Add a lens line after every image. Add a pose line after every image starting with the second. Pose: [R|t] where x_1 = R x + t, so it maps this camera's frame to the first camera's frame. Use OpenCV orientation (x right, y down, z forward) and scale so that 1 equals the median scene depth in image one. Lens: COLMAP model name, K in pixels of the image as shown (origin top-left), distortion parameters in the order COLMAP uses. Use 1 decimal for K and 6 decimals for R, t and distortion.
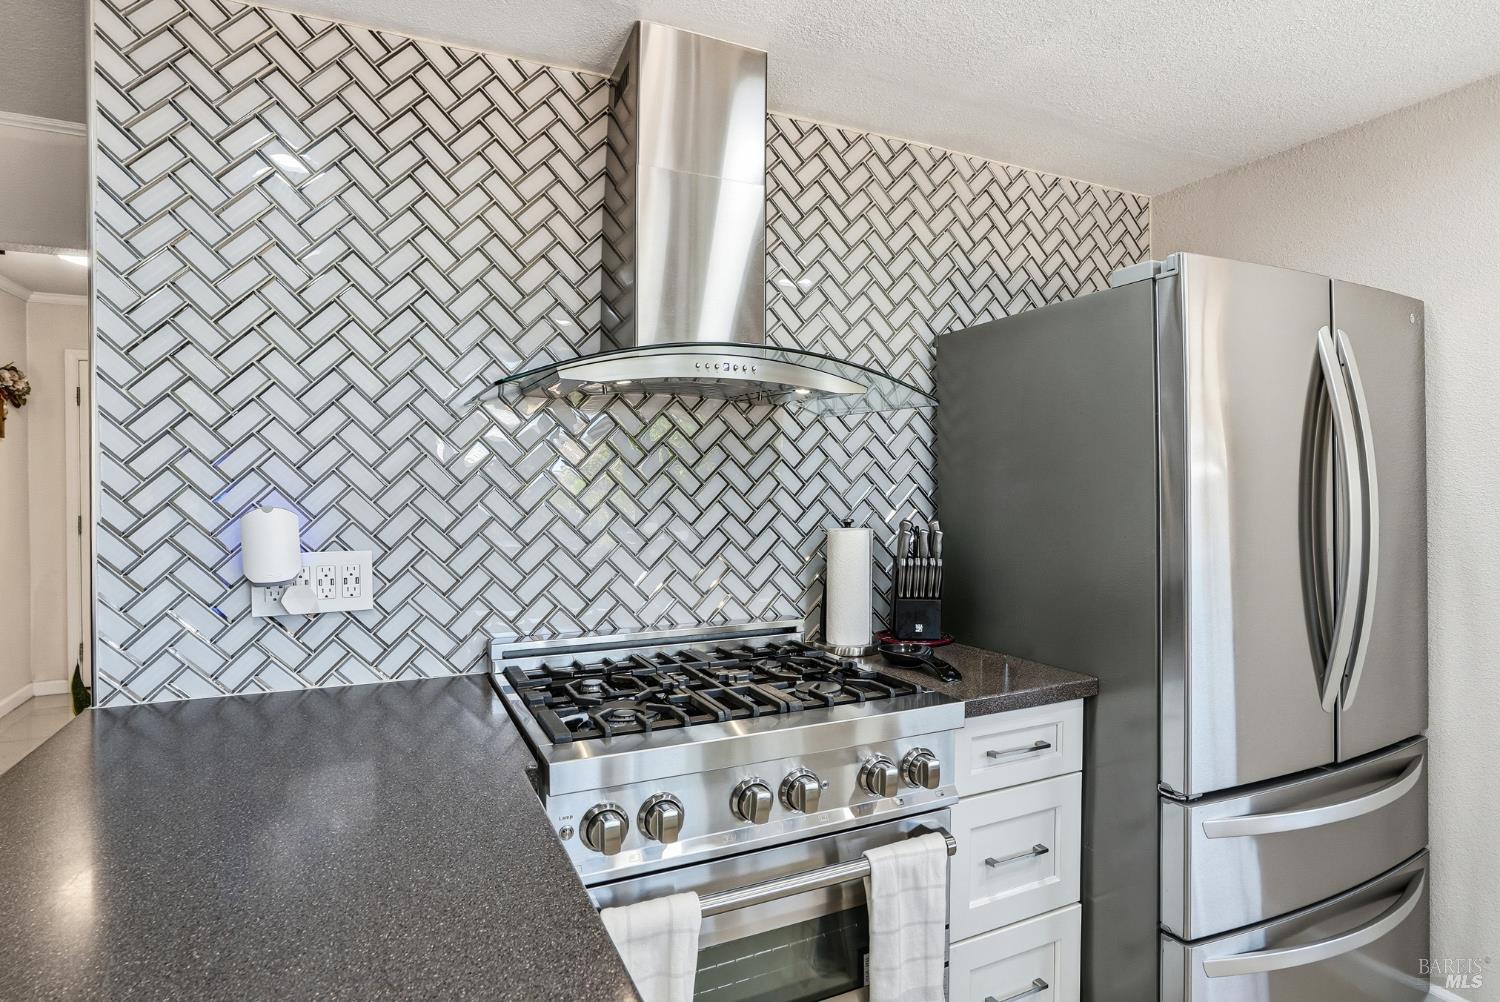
lens RADIAL K [[786.4, 0, 807.6], [0, 786.4, 491.2], [0, 0, 1]] dist [-0.053396, 0.031722]
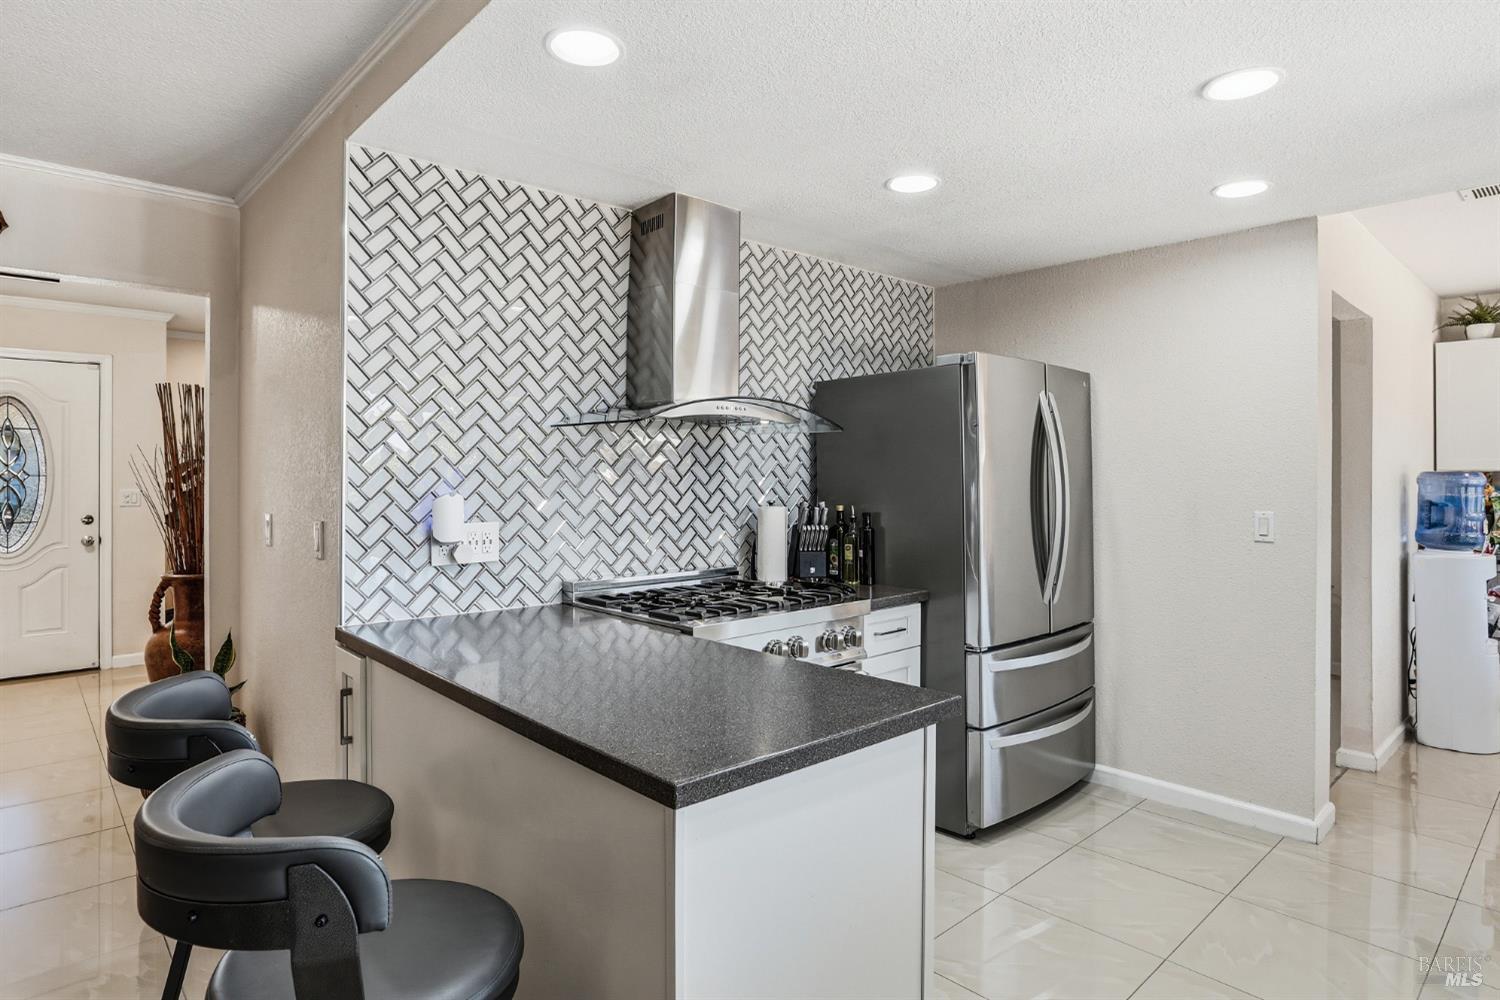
lens RADIAL K [[819.5, 0, 746.0], [0, 819.5, 474.2], [0, 0, 1]] dist [-0.022259, 0.000385]
pose [[0.963106, 0.000657, 0.269122, -0.473882], [0.003330, 0.999891, -0.014356, 0.006921], [-0.269102, 0.014722, 0.962999, -0.602813]]
